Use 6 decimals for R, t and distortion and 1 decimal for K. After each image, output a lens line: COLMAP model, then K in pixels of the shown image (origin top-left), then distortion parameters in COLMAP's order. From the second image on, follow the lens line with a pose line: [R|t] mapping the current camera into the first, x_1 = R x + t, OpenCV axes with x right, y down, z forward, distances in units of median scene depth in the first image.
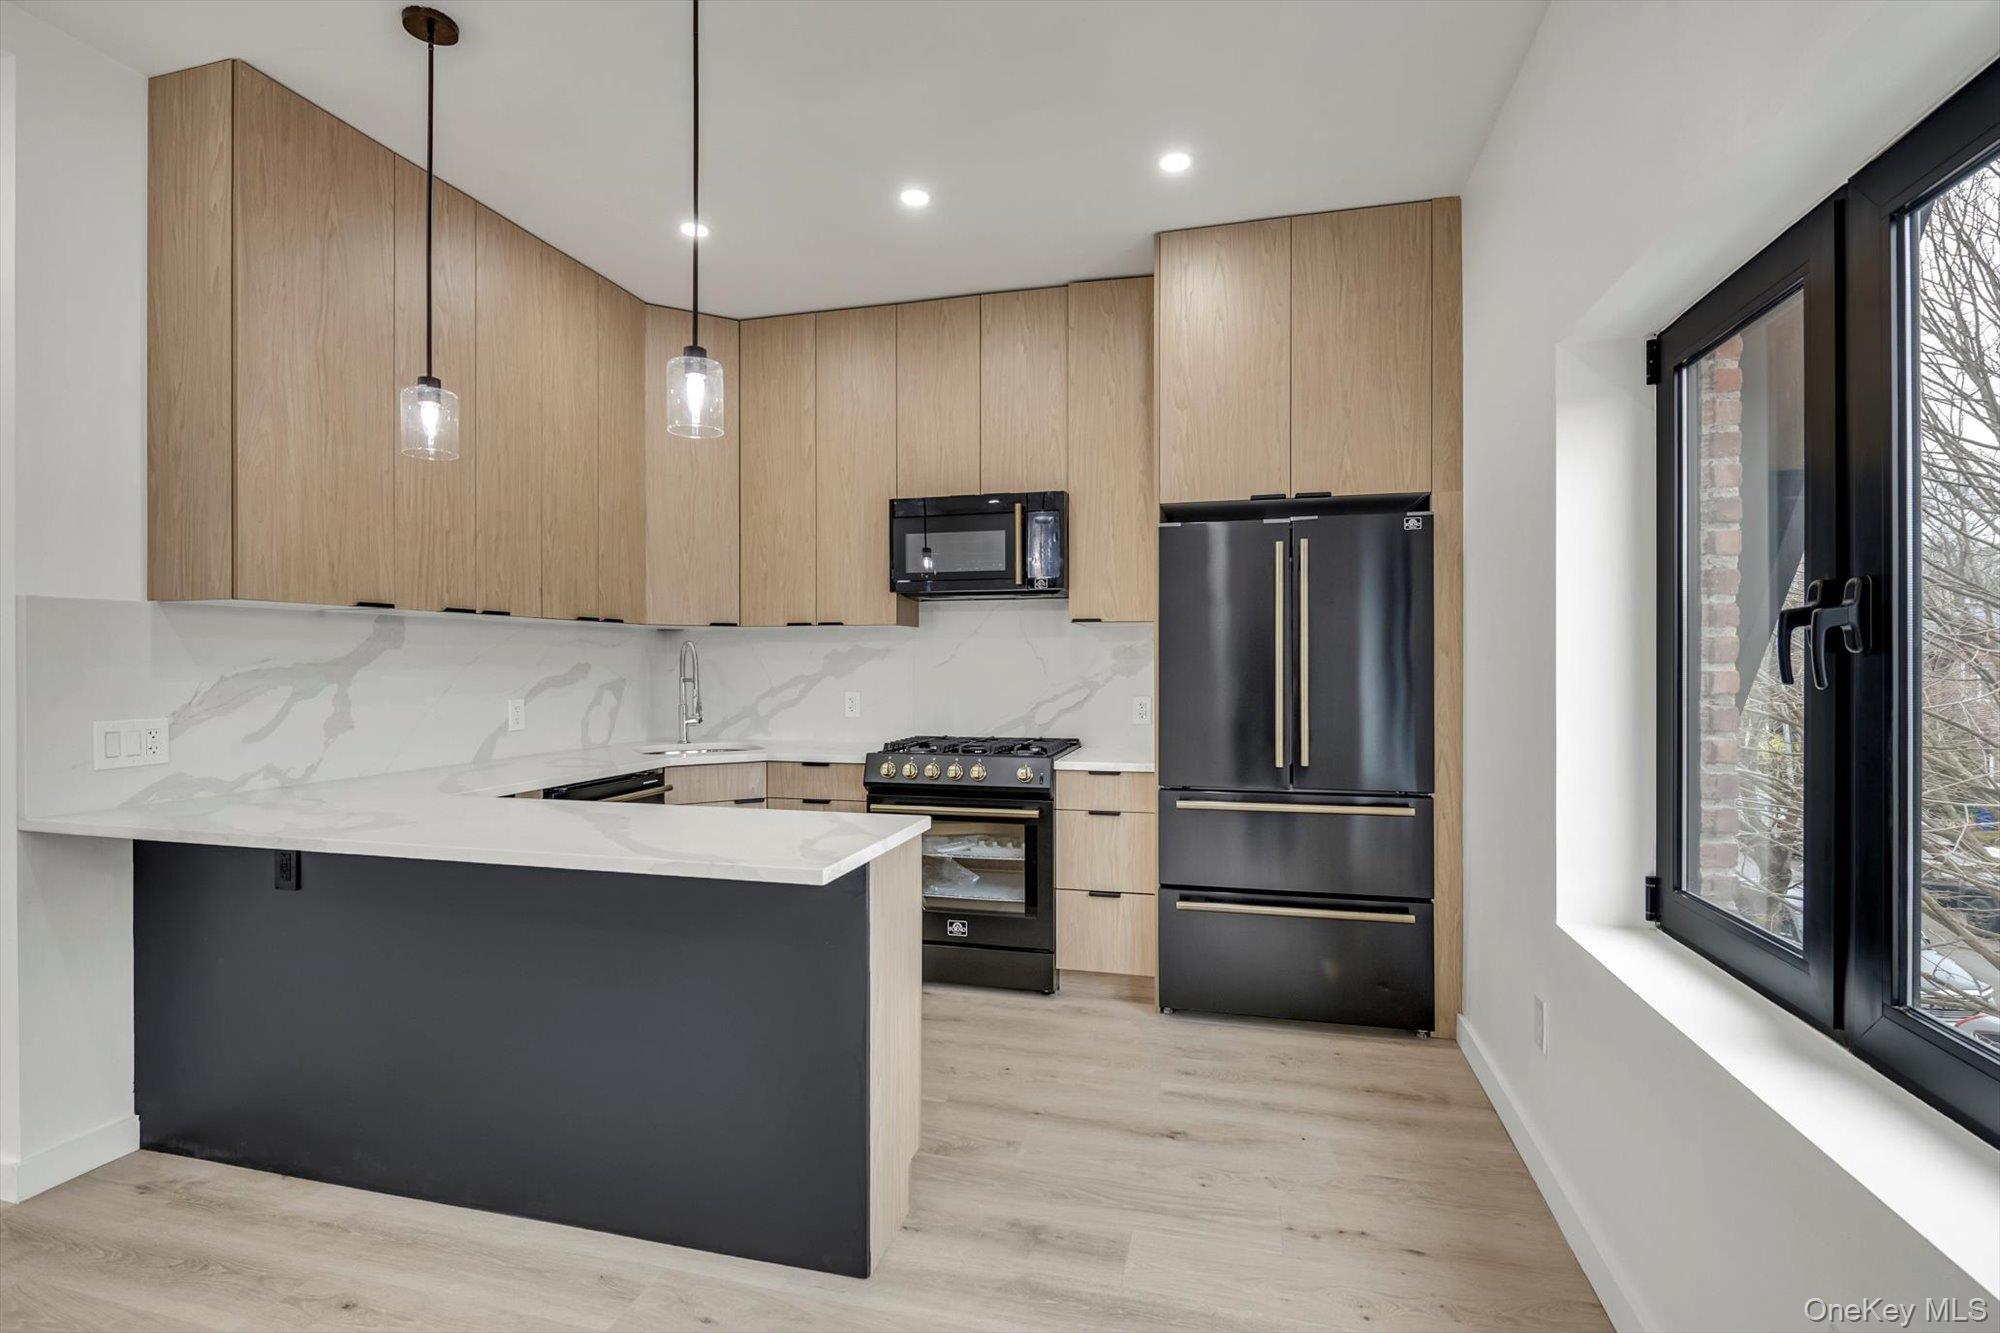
lens RADIAL K [[885.9, 0, 1007.4], [0, 885.9, 667.0], [0, 0, 1]] dist [-0.004777, -0.001034]
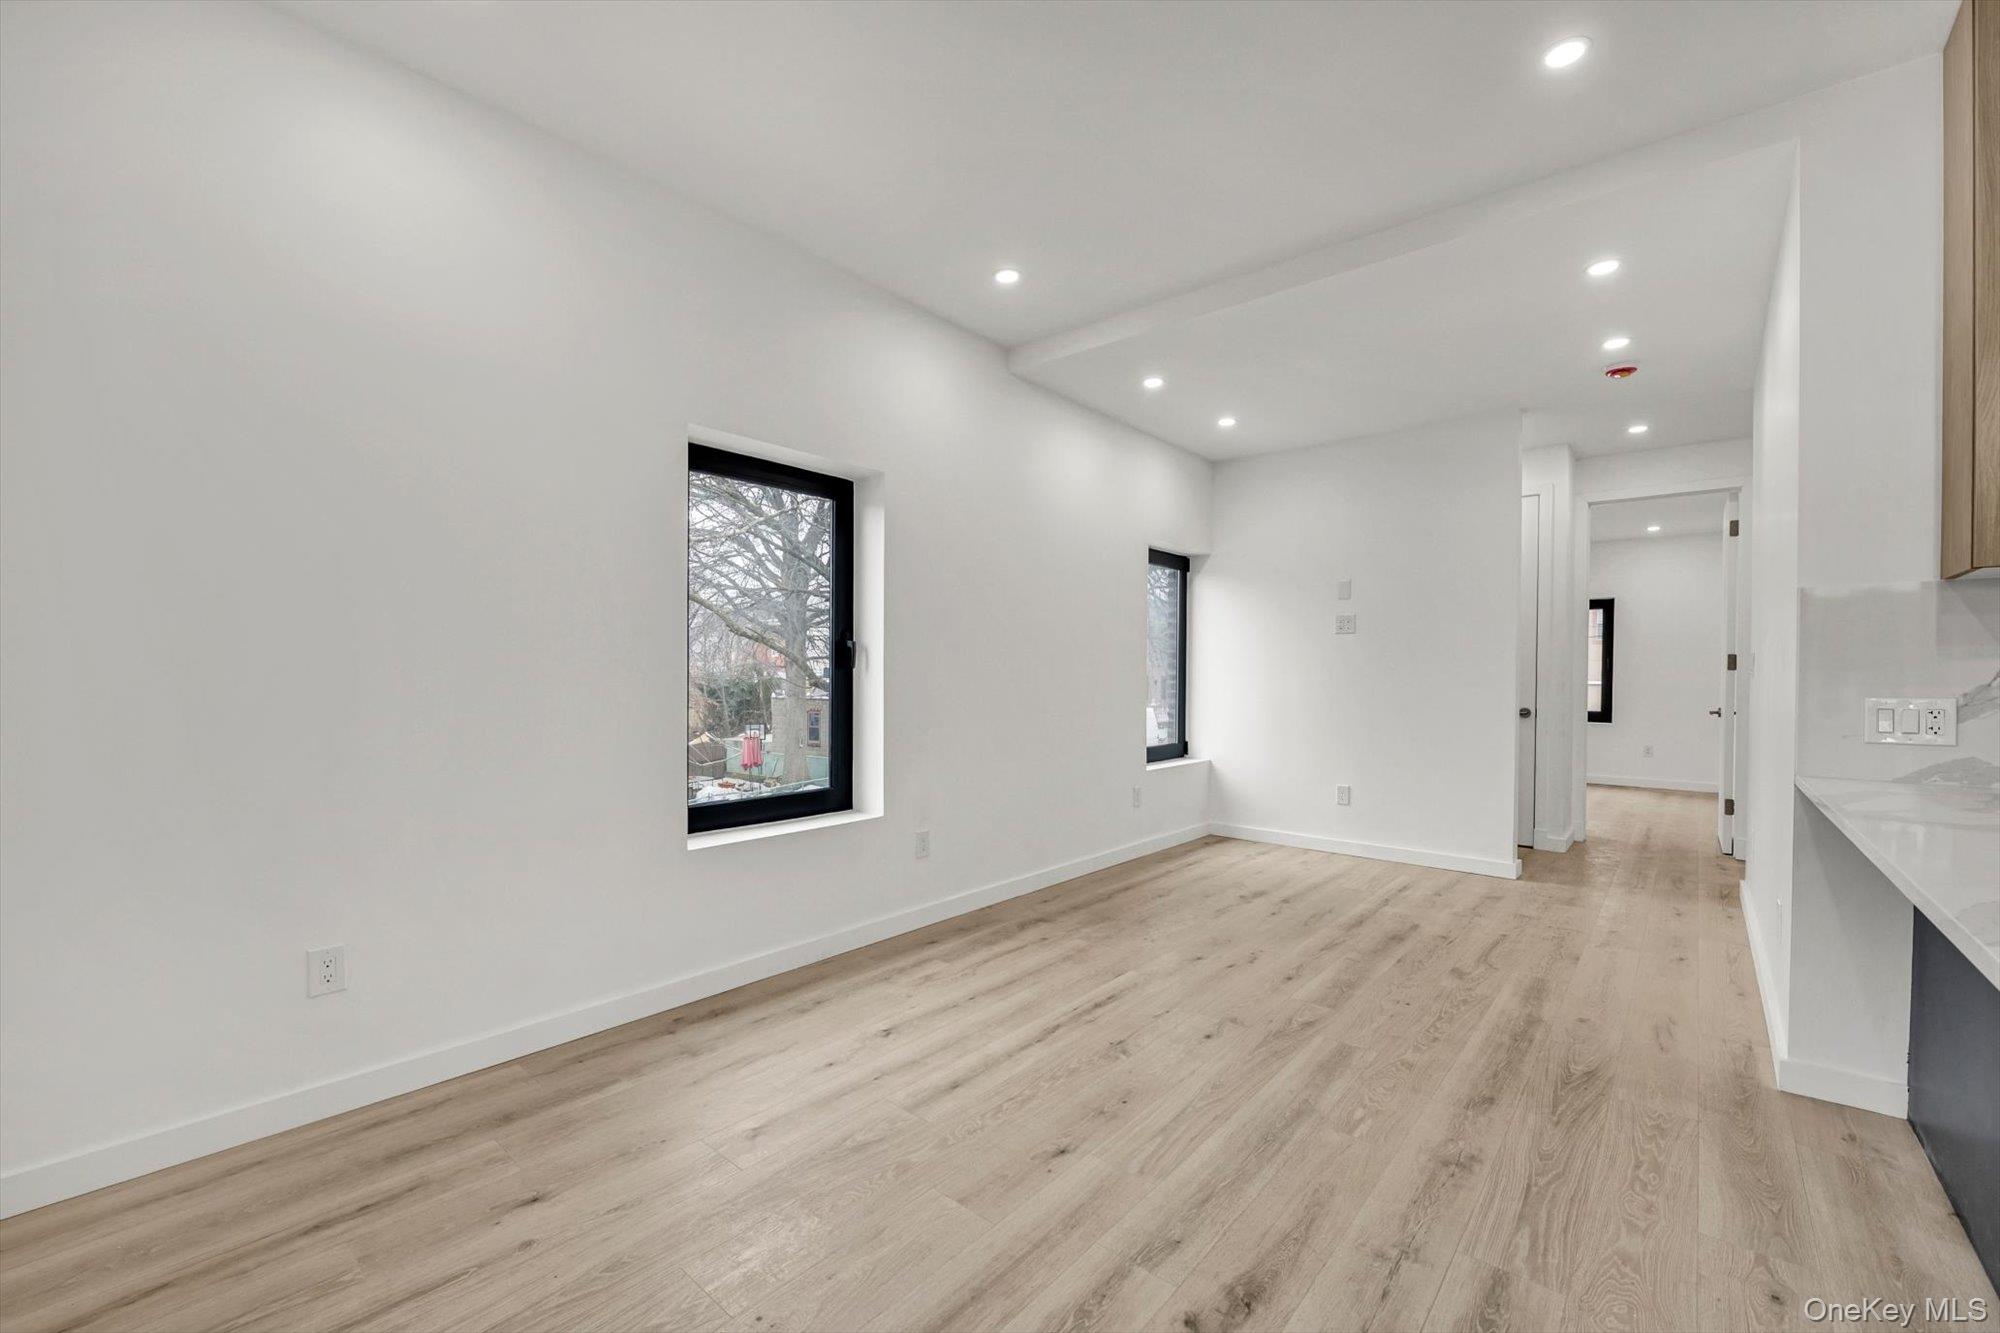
lens RADIAL K [[802.8, 0, 1001.2], [0, 802.8, 679.4], [0, 0, 1]] dist [-0.007954, -0.002138]
pose [[-0.444552, 0.005766, -0.895734, 0.242116], [-0.011046, 0.999868, 0.011919, 0.031498], [0.895685, 0.015192, -0.444430, 0.378916]]
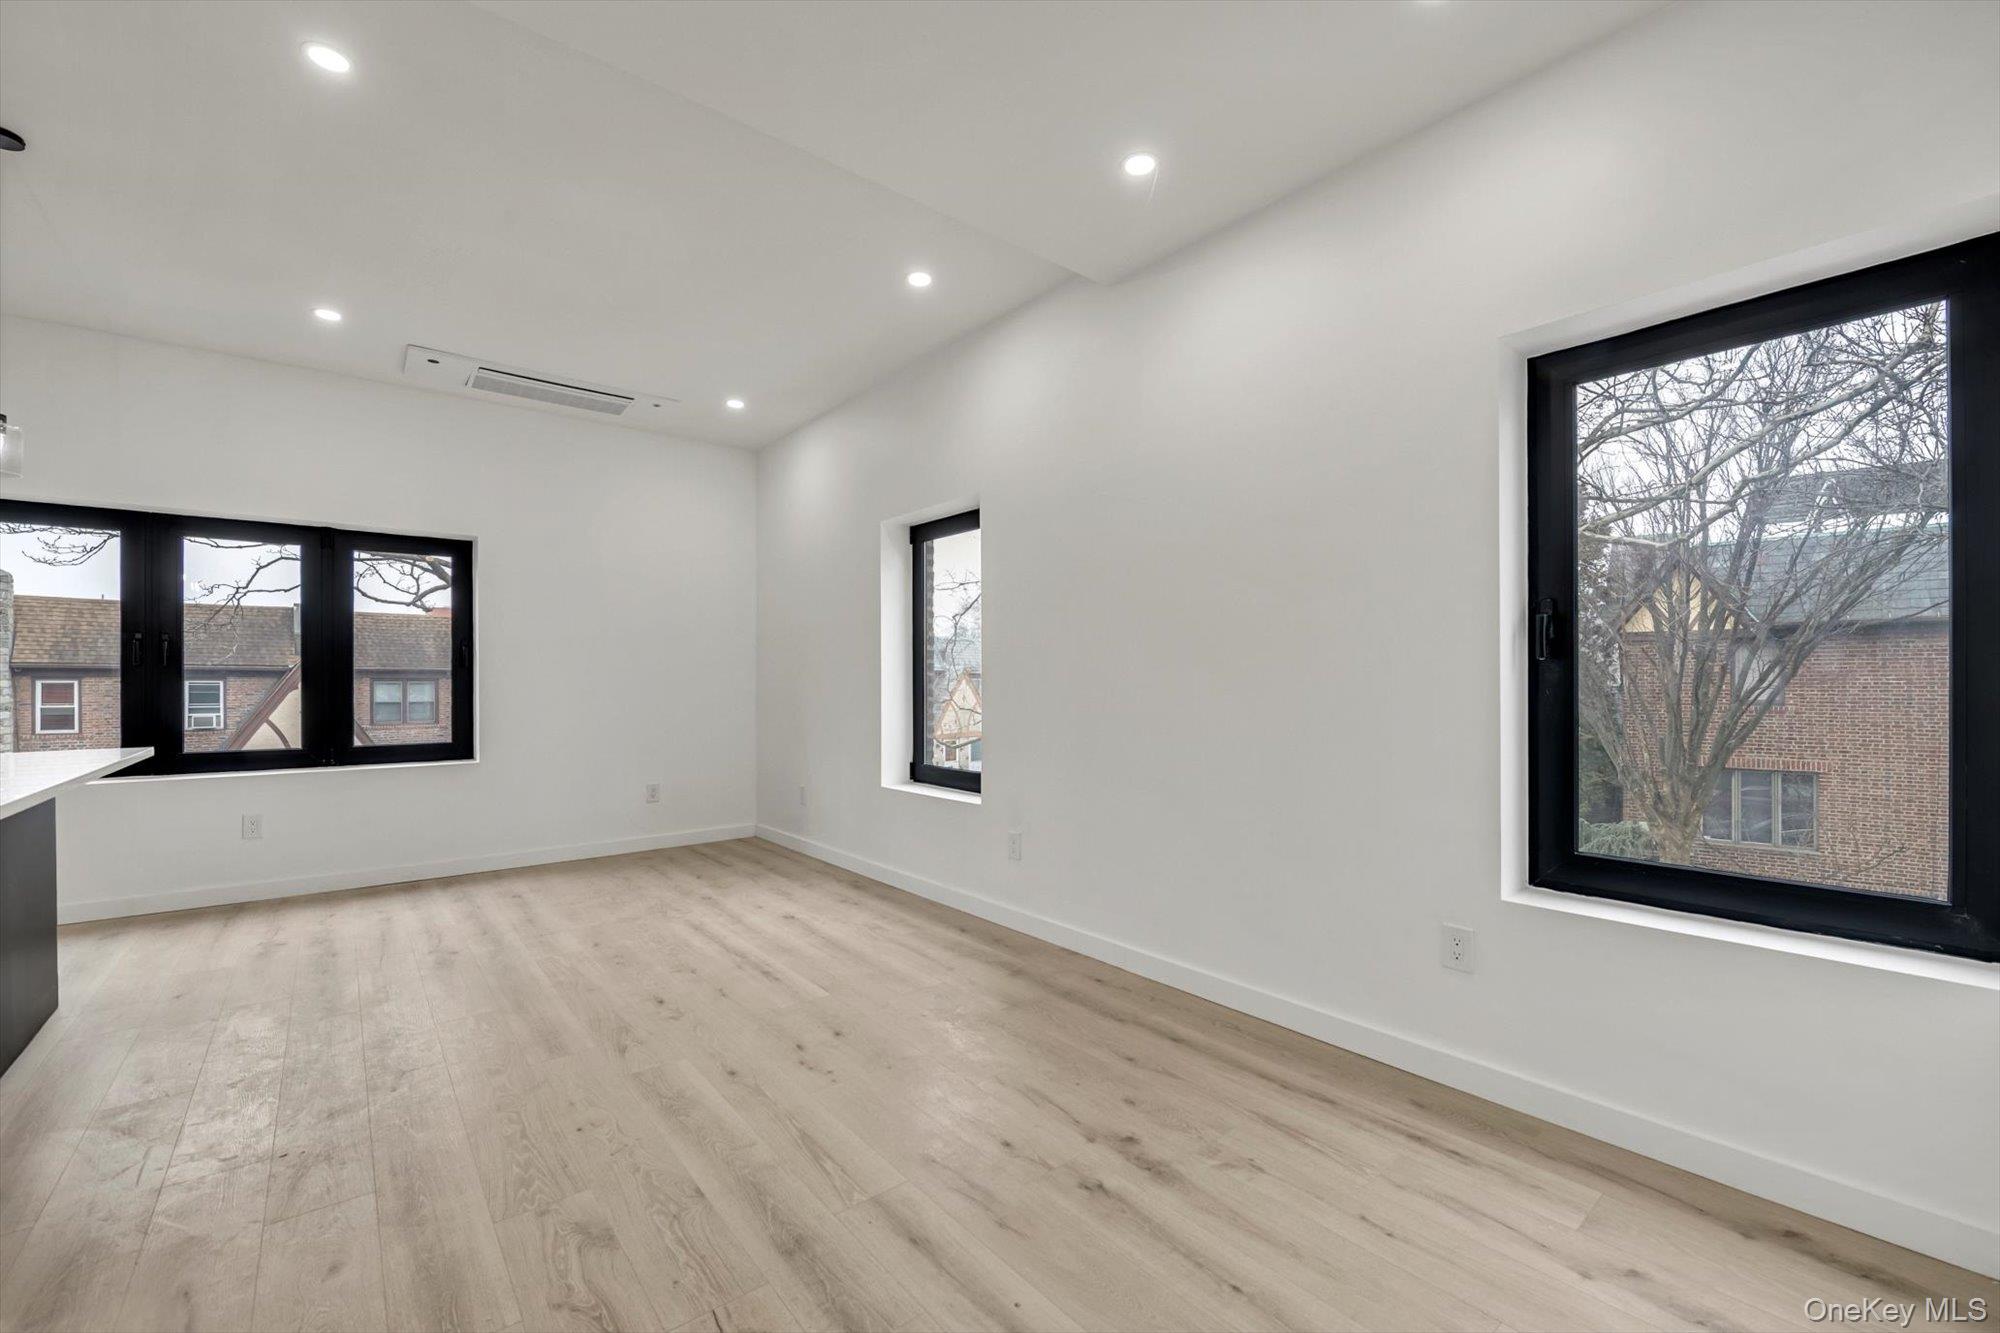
lens RADIAL K [[802.8, 0, 1014.3], [0, 802.8, 673.6], [0, 0, 1]] dist [-0.007954, -0.002138]
pose [[-0.819274, 0.007927, 0.573347, -1.666024], [0.006848, 0.999968, -0.004040, 0.040092], [-0.573361, 0.000617, -0.819303, 0.770500]]
